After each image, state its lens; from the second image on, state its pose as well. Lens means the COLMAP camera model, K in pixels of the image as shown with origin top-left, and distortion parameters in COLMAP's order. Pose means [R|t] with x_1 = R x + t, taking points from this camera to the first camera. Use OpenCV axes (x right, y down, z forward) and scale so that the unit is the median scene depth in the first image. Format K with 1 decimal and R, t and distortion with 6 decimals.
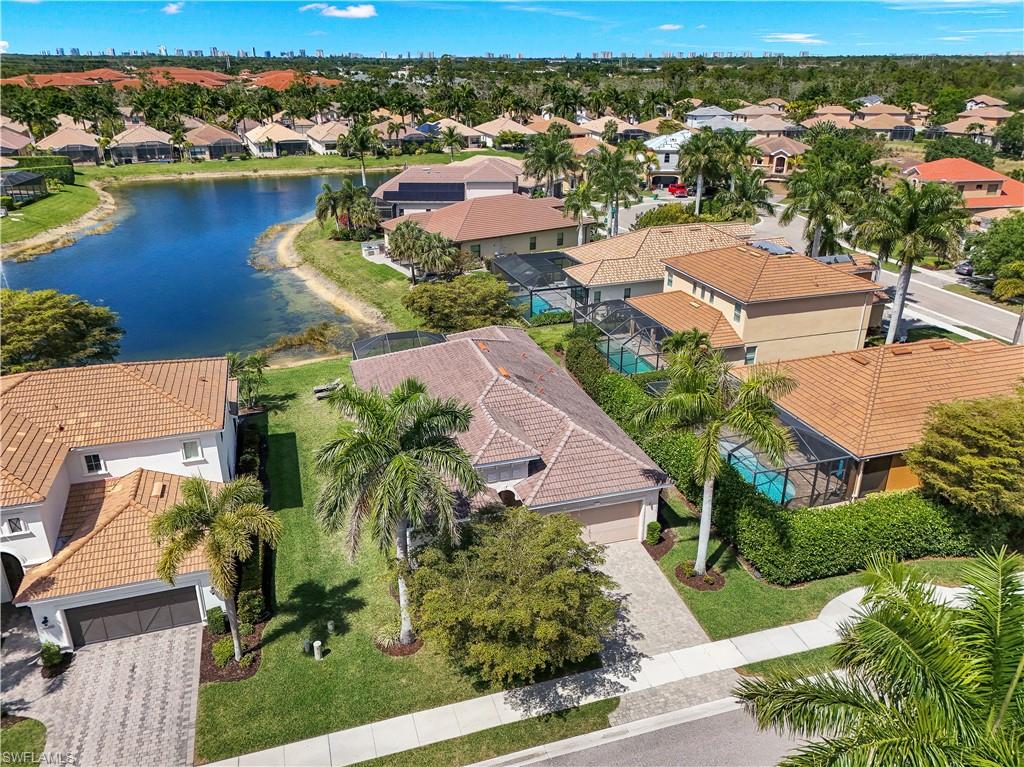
lens RADIAL K [[757.6, 0, 512.0], [0, 757.6, 383.5], [0, 0, 1]] dist [0.073719, -0.078302]
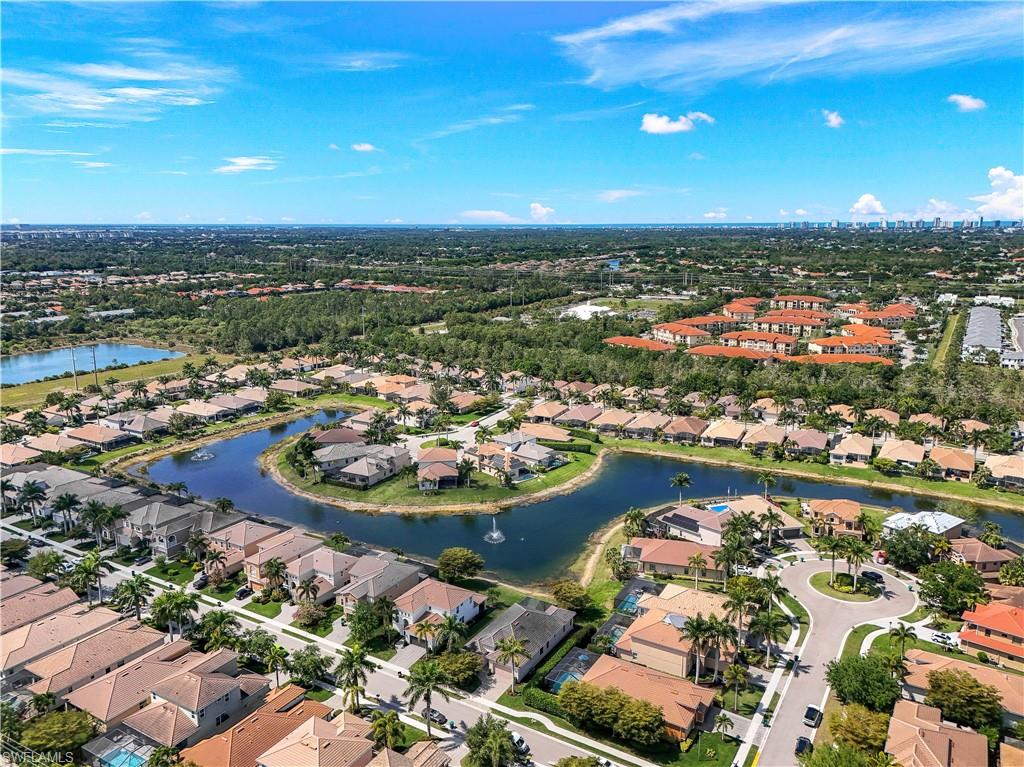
lens RADIAL K [[757.6, 0, 512.0], [0, 757.6, 383.5], [0, 0, 1]] dist [0.073719, -0.078302]
pose [[0.661520, 0.153073, -0.734139, 1.519424], [-0.289456, 0.955203, -0.061658, -0.540162], [0.691814, 0.253289, 0.676194, -1.090378]]
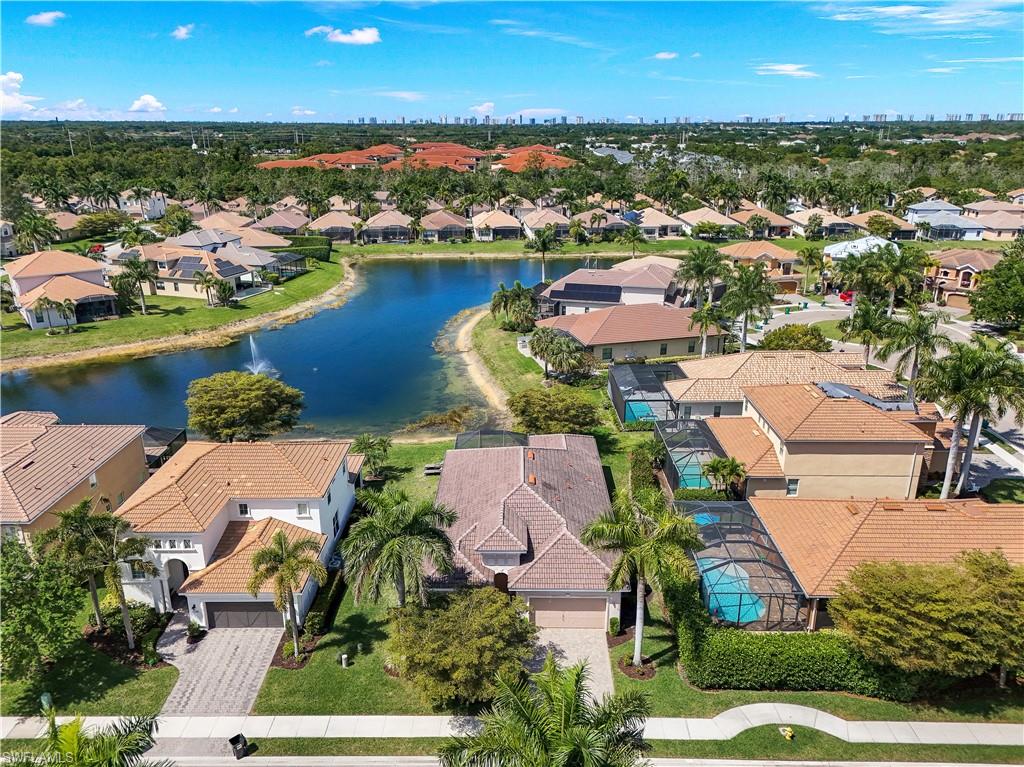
lens RADIAL K [[757.6, 0, 512.0], [0, 757.6, 383.5], [0, 0, 1]] dist [0.073719, -0.078302]
pose [[0.951951, 0.098373, -0.290022, 0.194665], [-0.119309, 0.991312, -0.055366, -0.063311], [0.282056, 0.087308, 0.955417, -0.167317]]
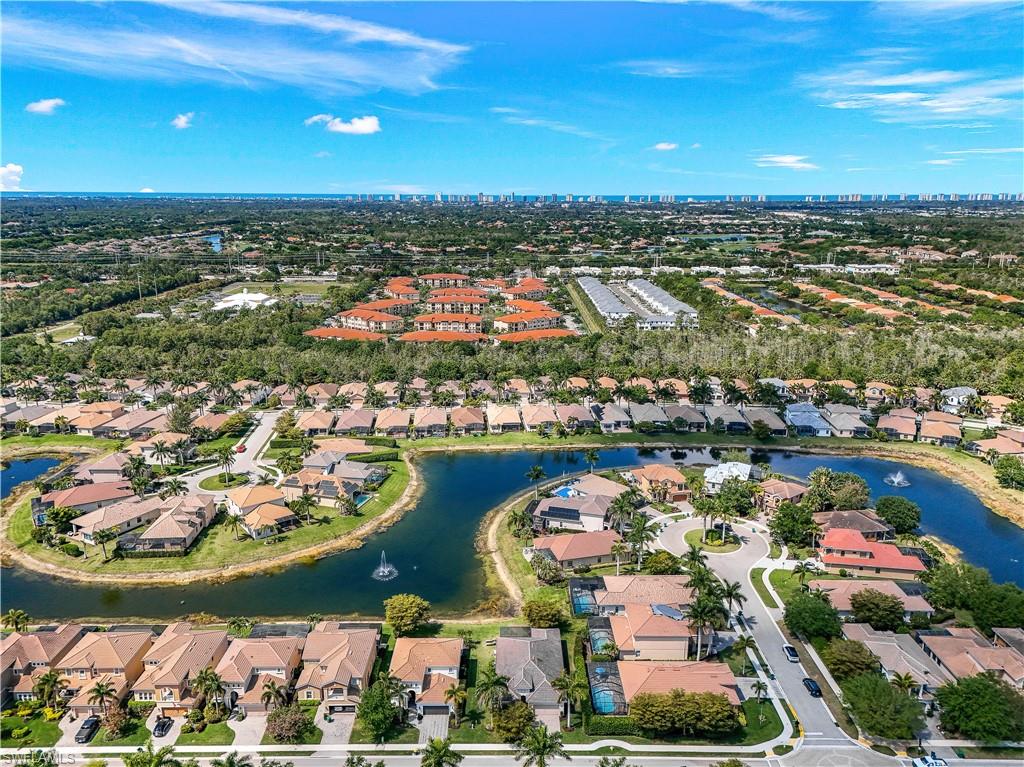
lens RADIAL K [[757.6, 0, 512.0], [0, 757.6, 383.5], [0, 0, 1]] dist [0.073719, -0.078302]
pose [[0.954934, 0.073943, -0.287459, 0.504054], [-0.117552, 0.983498, -0.137523, -0.471875], [0.272547, 0.165117, 0.947869, -1.602567]]
